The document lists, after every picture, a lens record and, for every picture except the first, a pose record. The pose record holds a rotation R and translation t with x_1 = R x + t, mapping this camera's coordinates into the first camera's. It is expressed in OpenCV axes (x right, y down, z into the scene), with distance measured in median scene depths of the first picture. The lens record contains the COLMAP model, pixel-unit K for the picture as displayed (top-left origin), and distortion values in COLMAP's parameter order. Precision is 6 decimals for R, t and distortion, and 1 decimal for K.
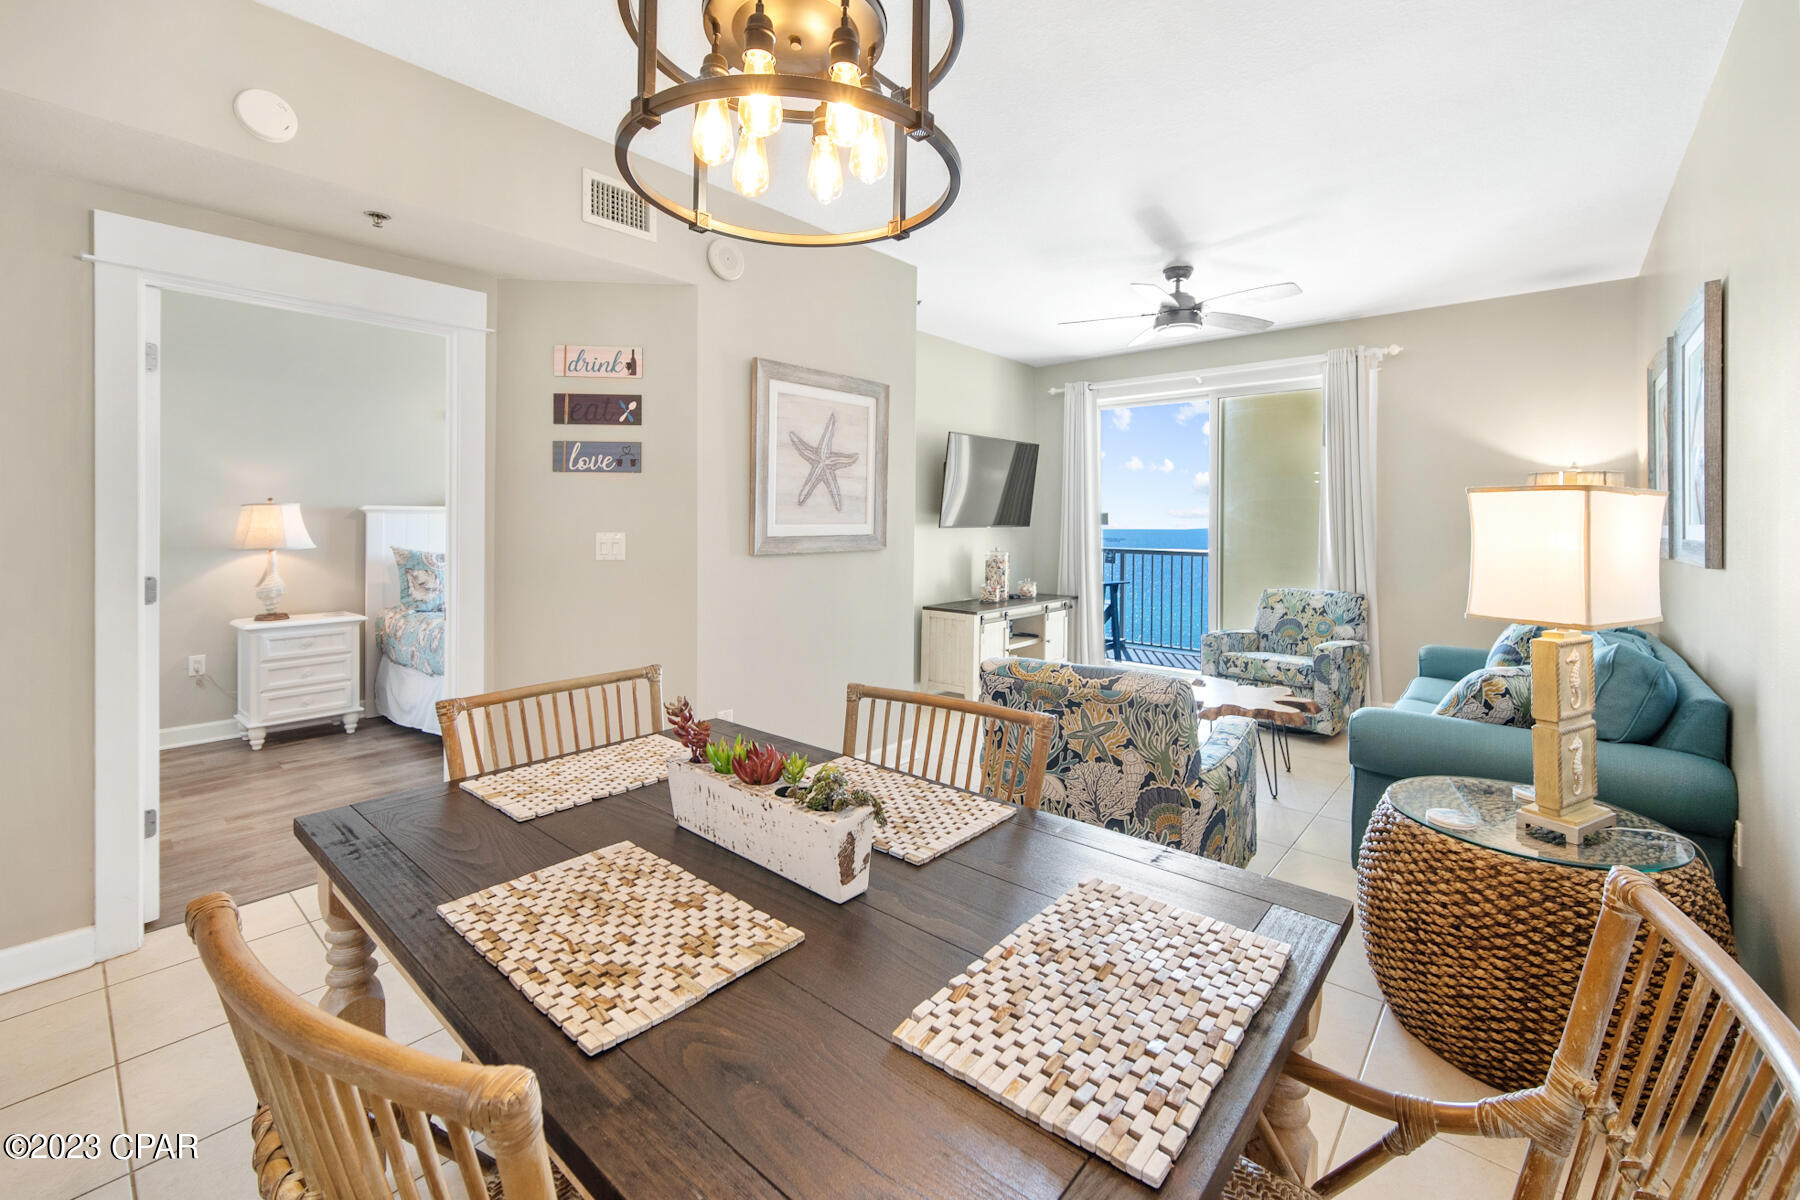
lens RADIAL K [[743.6, 0, 904.0], [0, 743.6, 528.1], [0, 0, 1]] dist [-0.000253, -0.000002]
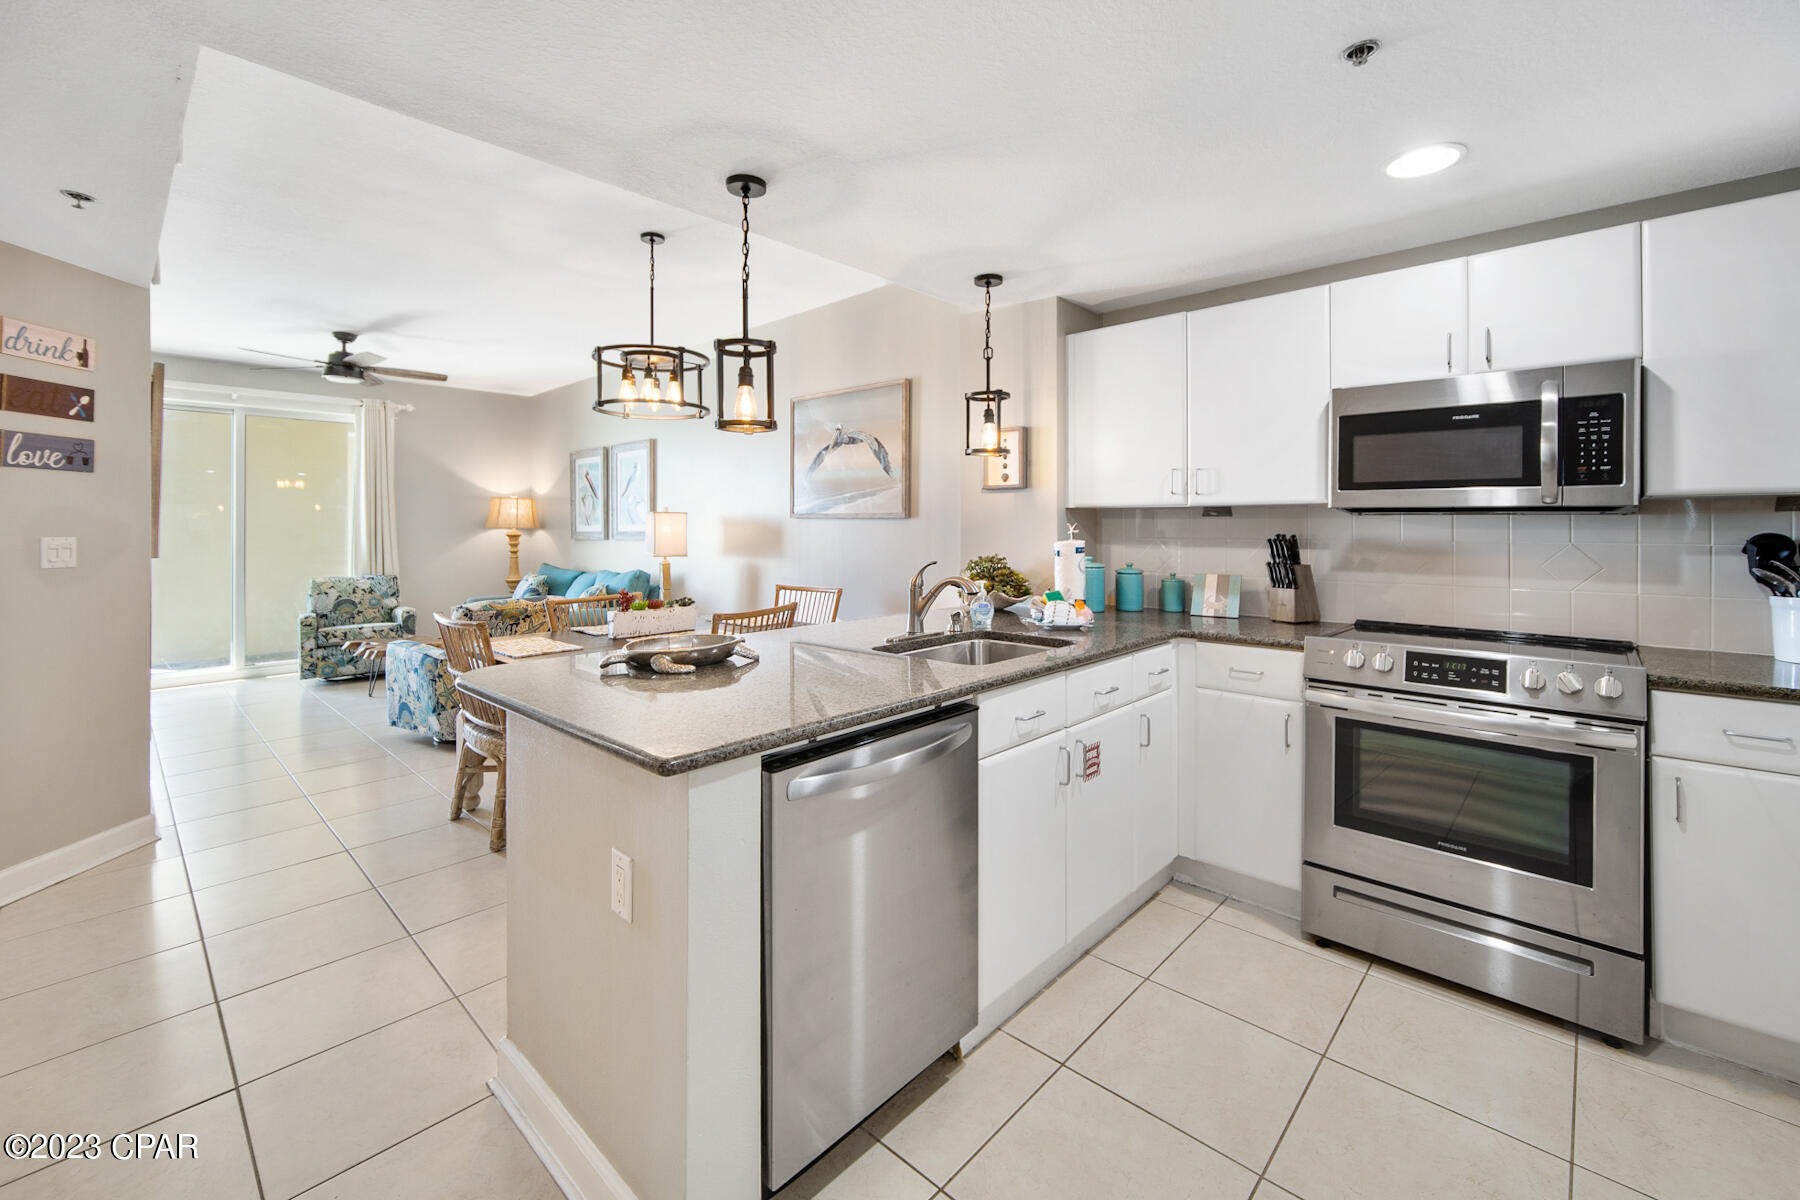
lens RADIAL K [[743.6, 0, 901.9], [0, 743.6, 520.9], [0, 0, 1]] dist [-0.000872, -0.000221]
pose [[0.042364, 0.002446, 0.999099, -1.084172], [0.013255, 0.999908, -0.003010, 0.002004], [-0.999014, 0.013371, 0.042327, -0.047296]]
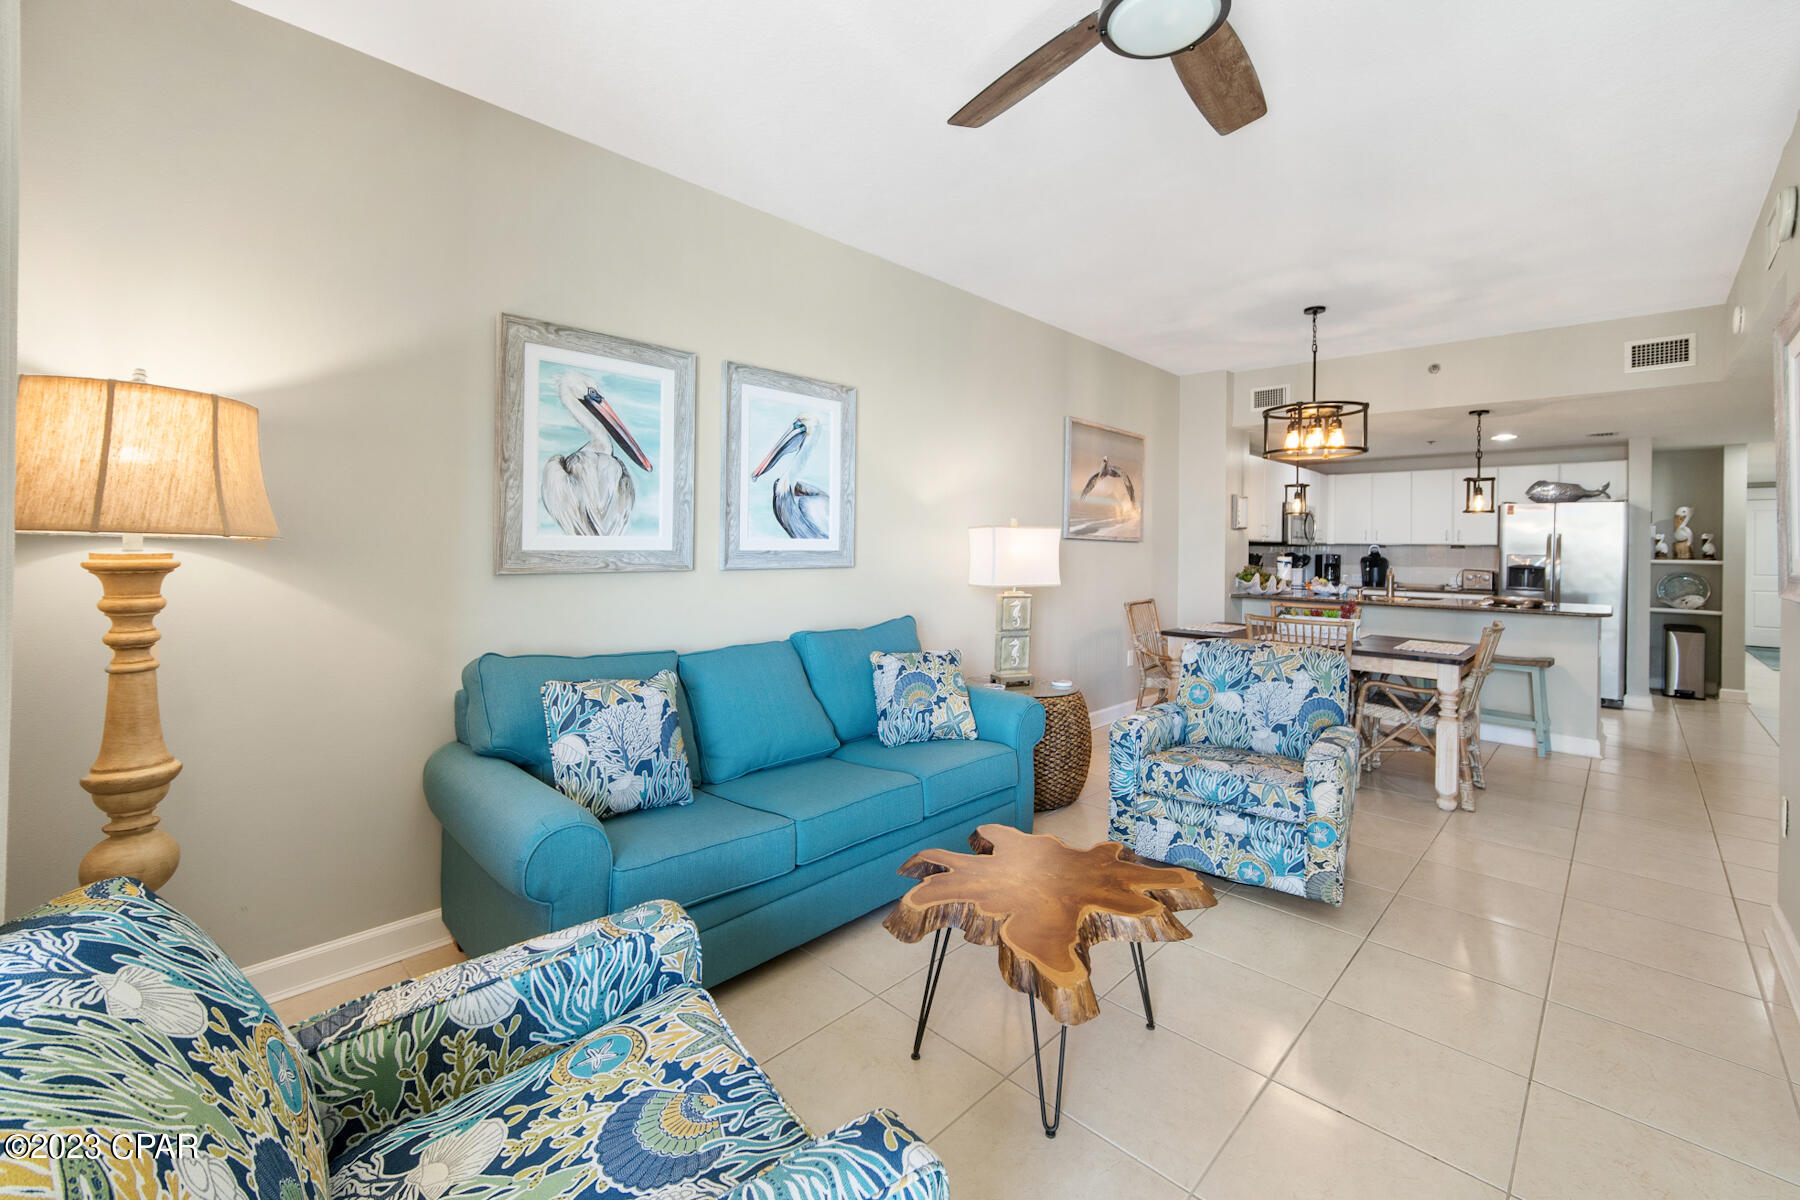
lens RADIAL K [[741.6, 0, 899.9], [0, 741.6, 549.5], [0, 0, 1]] dist [0.000943, 0.000100]
pose [[-0.997583, -0.019318, 0.066742, 0.564447], [-0.018237, 0.999693, 0.016766, -0.006664], [-0.067046, 0.015509, -0.997629, 1.661267]]
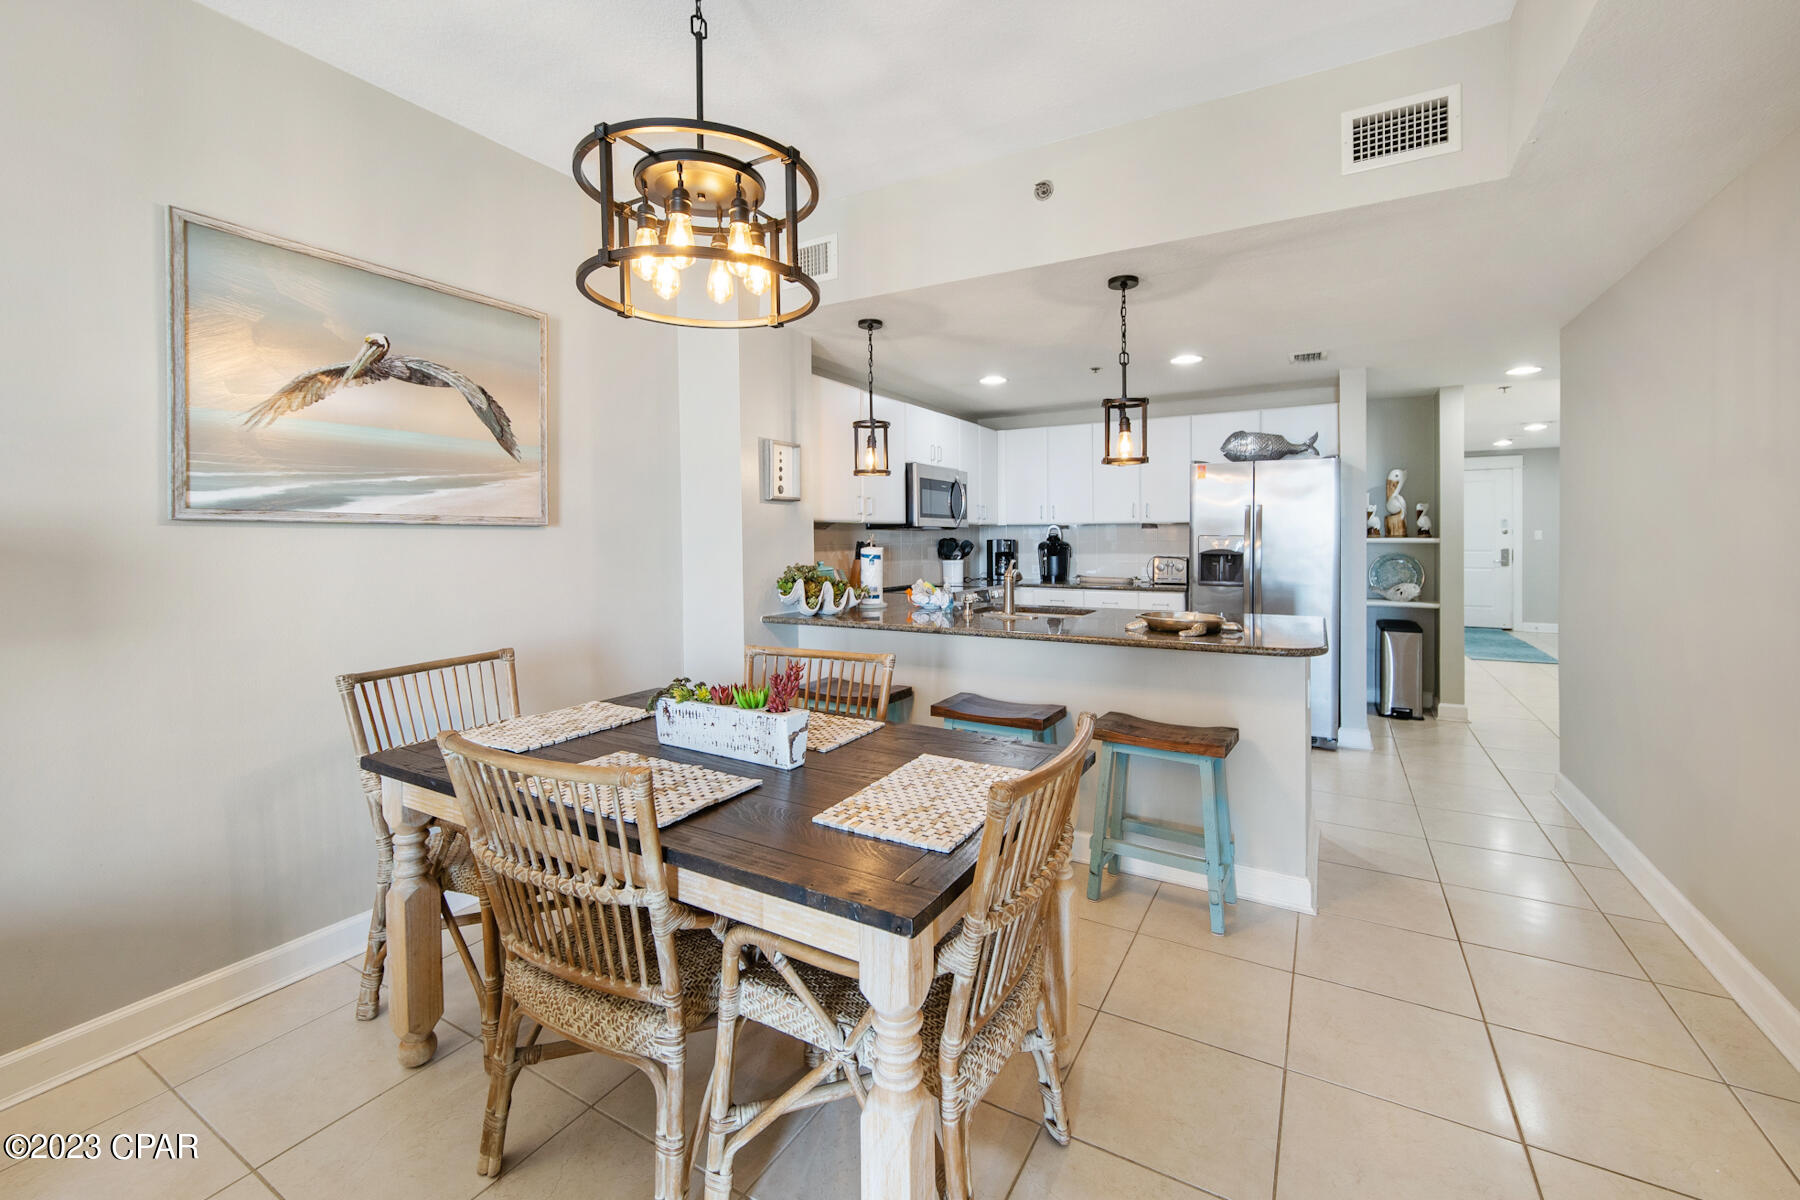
lens RADIAL K [[752.2, 0, 901.6], [0, 752.2, 547.6], [0, 0, 1]] dist [0.001065, -0.000012]
pose [[-0.981628, 0.004272, -0.190759, -0.083259], [-0.000998, 0.999621, 0.027520, -0.005467], [0.190805, 0.027204, -0.981251, 0.880447]]
